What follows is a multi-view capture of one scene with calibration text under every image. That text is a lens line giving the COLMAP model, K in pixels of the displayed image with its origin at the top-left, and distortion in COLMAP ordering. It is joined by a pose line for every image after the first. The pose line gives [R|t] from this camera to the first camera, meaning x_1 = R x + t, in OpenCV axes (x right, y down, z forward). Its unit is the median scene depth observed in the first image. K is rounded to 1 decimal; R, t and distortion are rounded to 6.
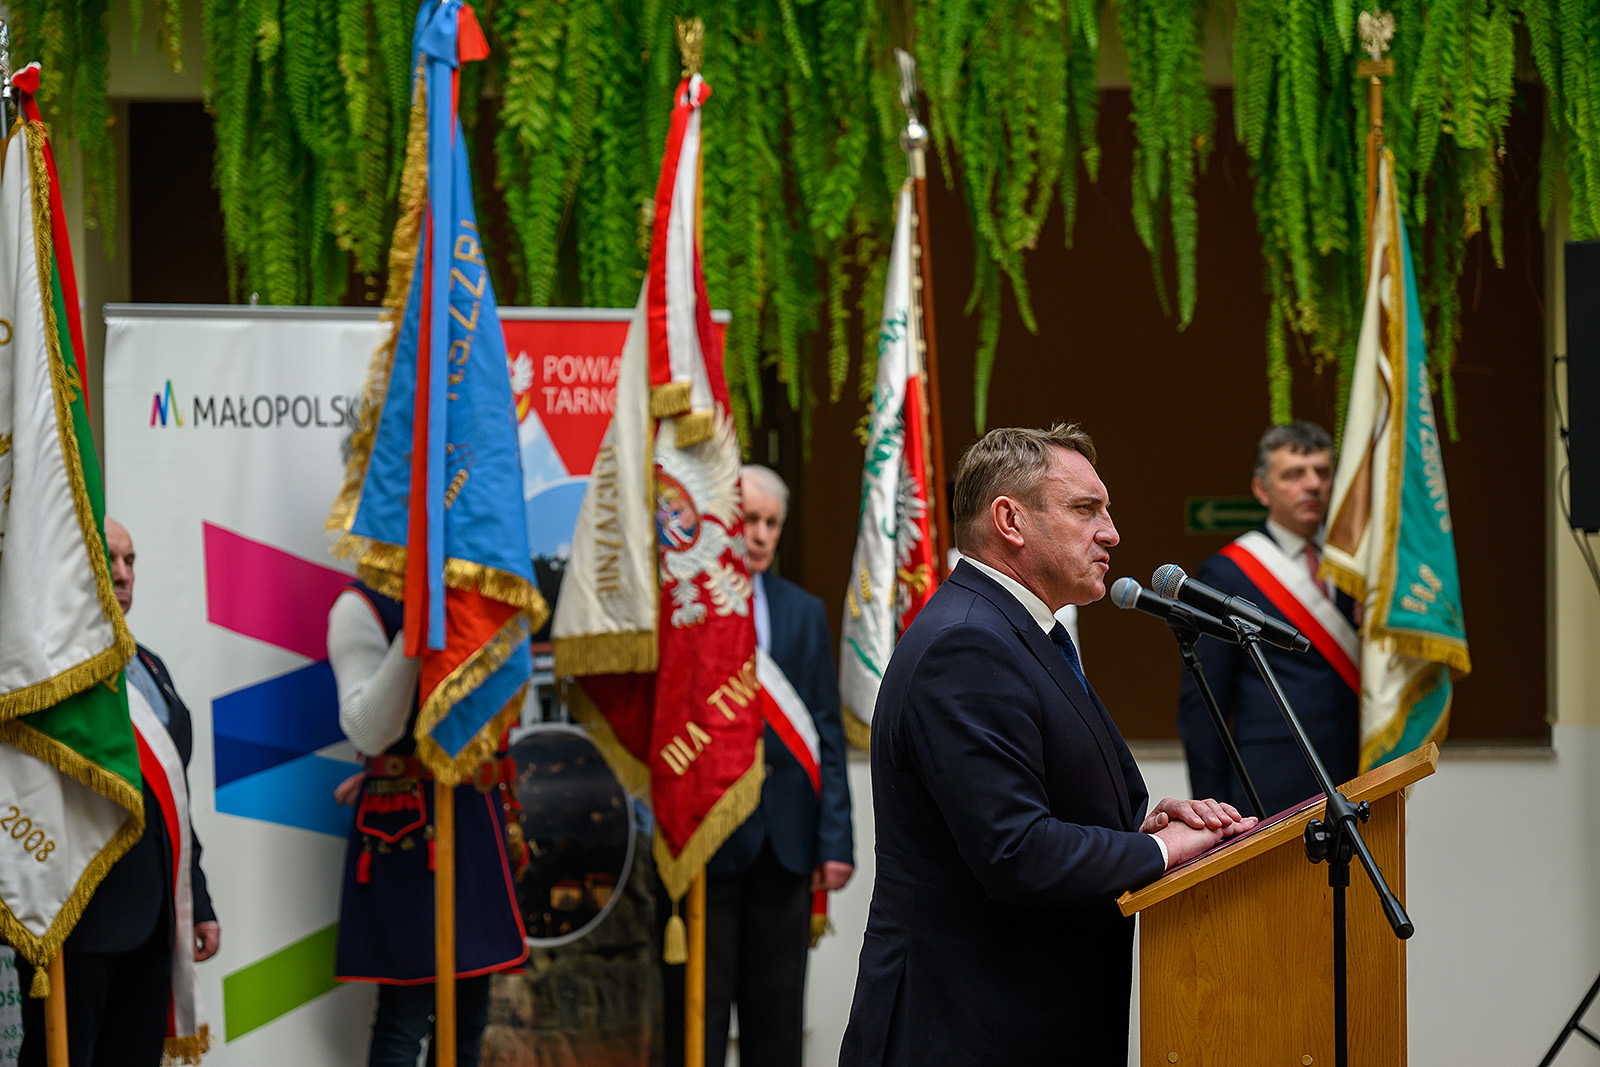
lens RADIAL K [[5520.7, 0, 793.8], [0, 5520.7, 529.5], [0, 0, 1]] dist [-0.057603, 0.000000]
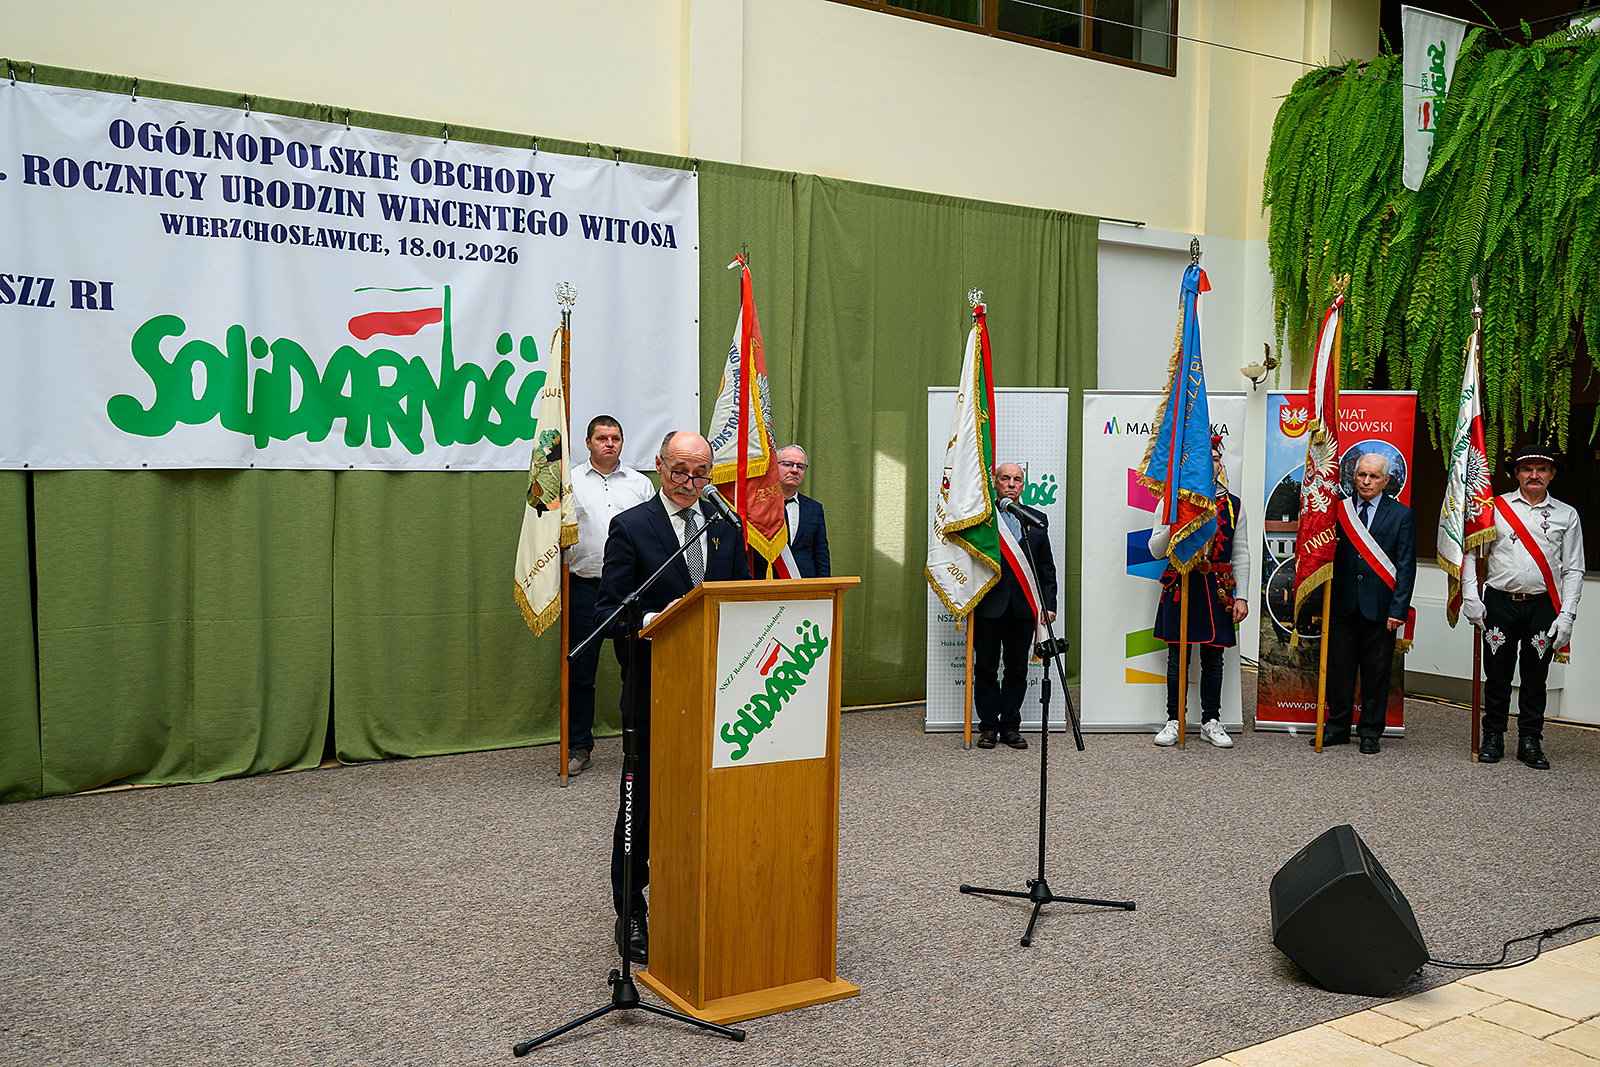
lens RADIAL K [[1455.7, 0, 798.5], [0, 1455.7, 524.6], [0, 0, 1]] dist [0.021000, 0.006744]
pose [[0.631274, 0.057391, -0.773434, 0.330534], [-0.027487, 0.998287, 0.051641, -0.006162], [0.775073, -0.011340, 0.631770, 0.385432]]
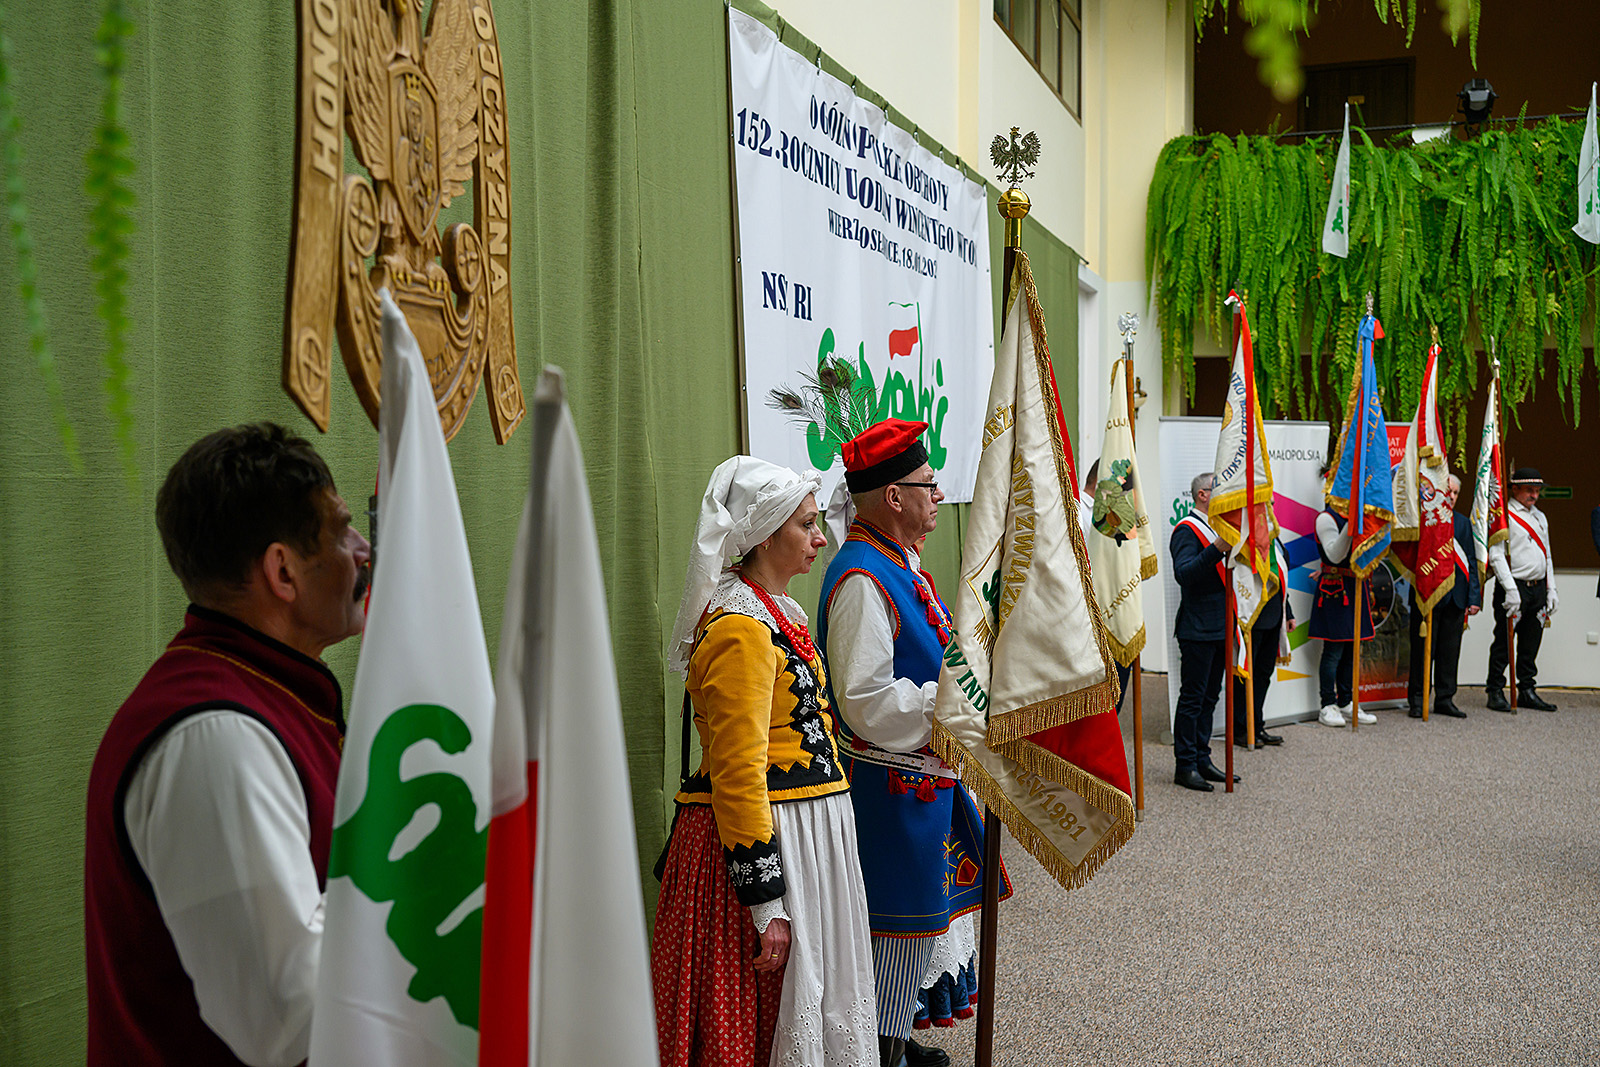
lens RADIAL K [[1656.6, 0, 792.5], [0, 1656.6, 541.4], [0, 0, 1]] dist [0.015609, 0.000000]
pose [[0.971265, 0.015839, -0.237475, -0.137280], [-0.009552, 0.999573, 0.027602, 0.003835], [0.237810, -0.024541, 0.971002, 0.029092]]
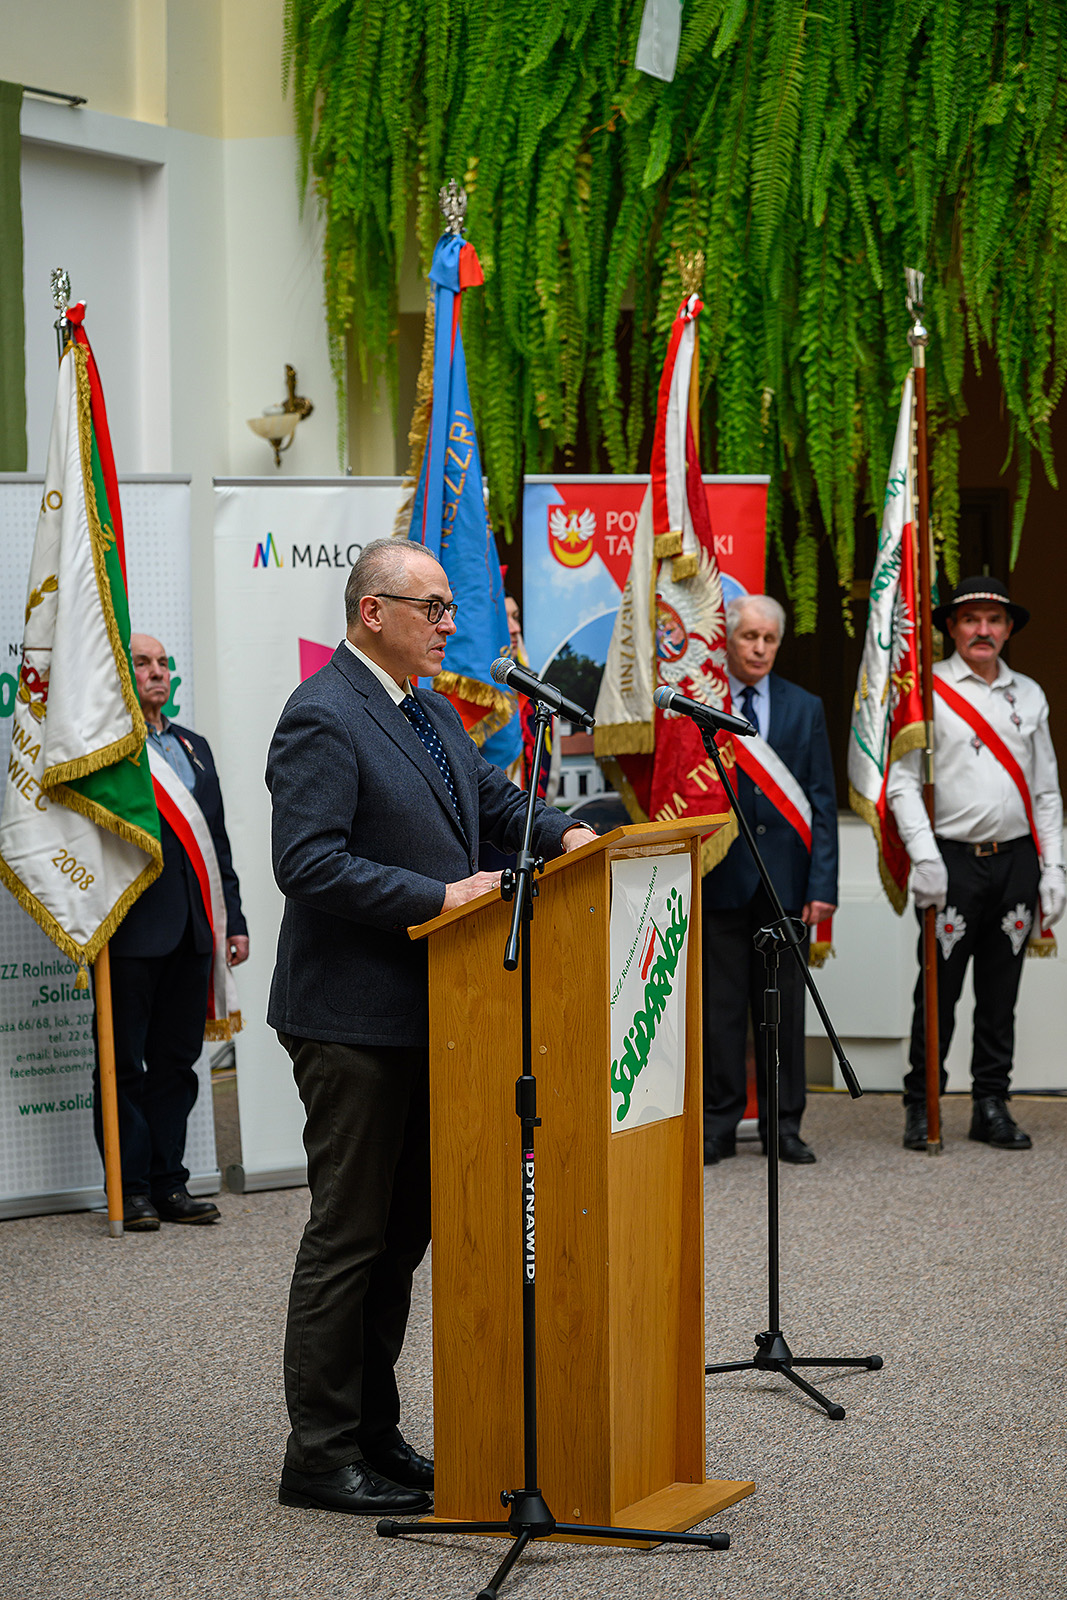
lens RADIAL K [[4426.7, 0, 529.3], [0, 4426.7, 806.3], [0, 0, 1]] dist [-0.020879, 0.000000]
pose [[0.964139, 0.010804, -0.265176, 0.215968], [-0.000409, 0.999230, 0.039226, -0.002721], [0.265396, -0.037711, 0.963402, -0.017579]]
